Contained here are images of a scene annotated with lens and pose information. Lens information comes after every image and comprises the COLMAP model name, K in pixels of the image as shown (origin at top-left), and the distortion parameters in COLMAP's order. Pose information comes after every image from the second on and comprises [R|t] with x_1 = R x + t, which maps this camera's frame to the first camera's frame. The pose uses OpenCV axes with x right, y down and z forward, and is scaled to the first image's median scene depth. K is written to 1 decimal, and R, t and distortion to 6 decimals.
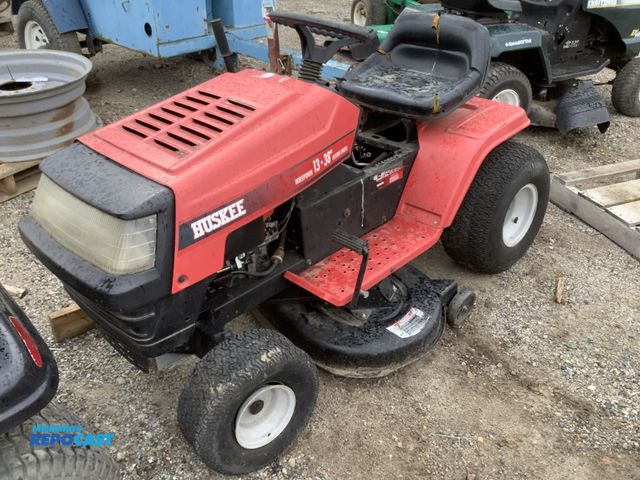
lens RADIAL K [[577.1, 0, 320.0], [0, 577.1, 240.0], [0, 0, 1]] dist [-0.005699, -0.025771]
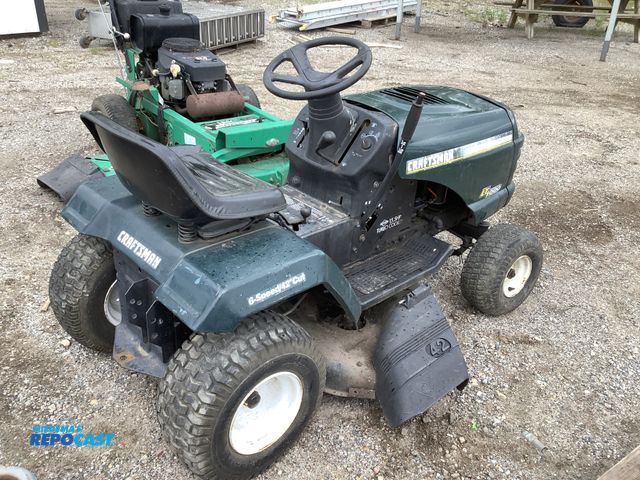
lens RADIAL K [[577.1, 0, 320.0], [0, 577.1, 240.0], [0, 0, 1]] dist [-0.005699, -0.025771]
pose [[0.967480, -0.096550, 0.233794, 0.506694], [0.113515, 0.991711, -0.060199, -0.654126], [-0.226044, 0.084781, 0.970421, 0.985585]]
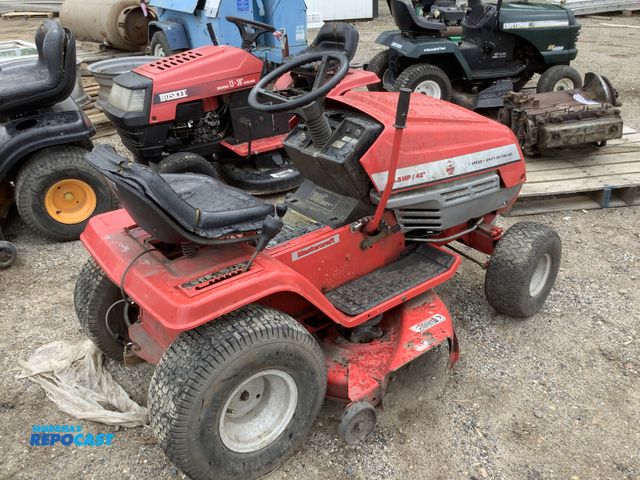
lens RADIAL K [[544.2, 0, 313.4], [0, 544.2, 241.0], [0, 0, 1]] dist [-0.003818, -0.027426]
pose [[0.964013, 0.078072, -0.254134, 0.818128], [-0.097898, 0.992985, -0.066304, 0.534579], [0.247175, 0.088797, 0.964894, -0.779801]]
